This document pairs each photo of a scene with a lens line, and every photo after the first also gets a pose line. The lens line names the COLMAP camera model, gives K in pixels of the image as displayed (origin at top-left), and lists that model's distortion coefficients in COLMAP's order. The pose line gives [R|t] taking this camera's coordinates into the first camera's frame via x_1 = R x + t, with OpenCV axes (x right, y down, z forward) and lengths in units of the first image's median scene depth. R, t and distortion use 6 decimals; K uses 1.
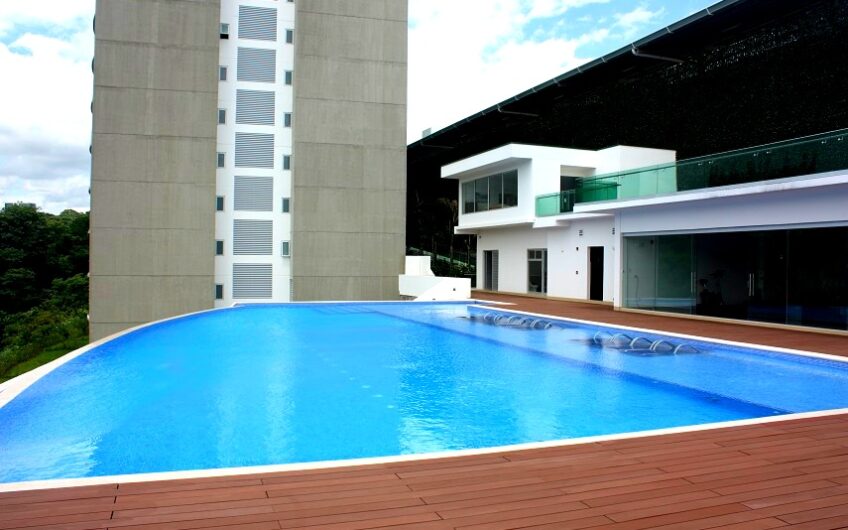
lens RADIAL K [[709.7, 0, 423.7], [0, 709.7, 267.2], [0, 0, 1]] dist [-0.167693, 0.135916]
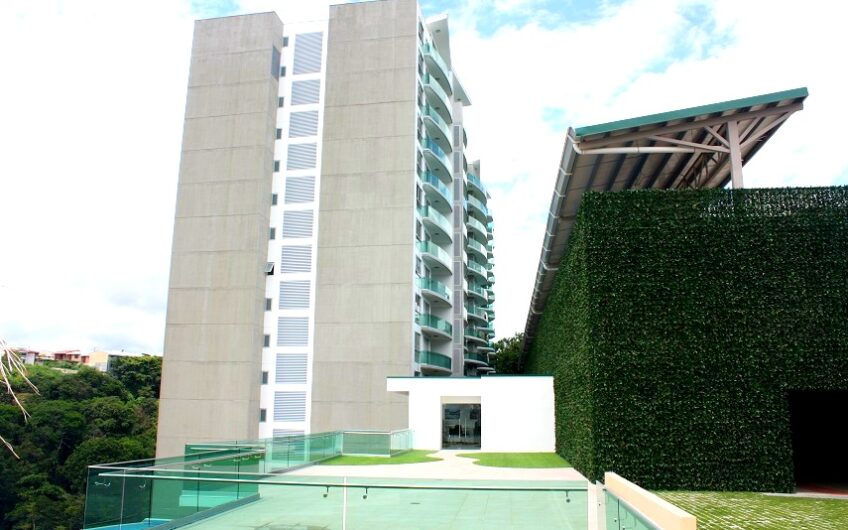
lens RADIAL K [[709.7, 0, 425.8], [0, 709.7, 264.3], [0, 0, 1]] dist [-0.167693, 0.135916]
pose [[0.890781, -0.094134, -0.444576, 0.527594], [-0.002976, 0.977081, -0.212847, -0.094053], [0.454423, 0.190923, 0.870085, 0.055688]]
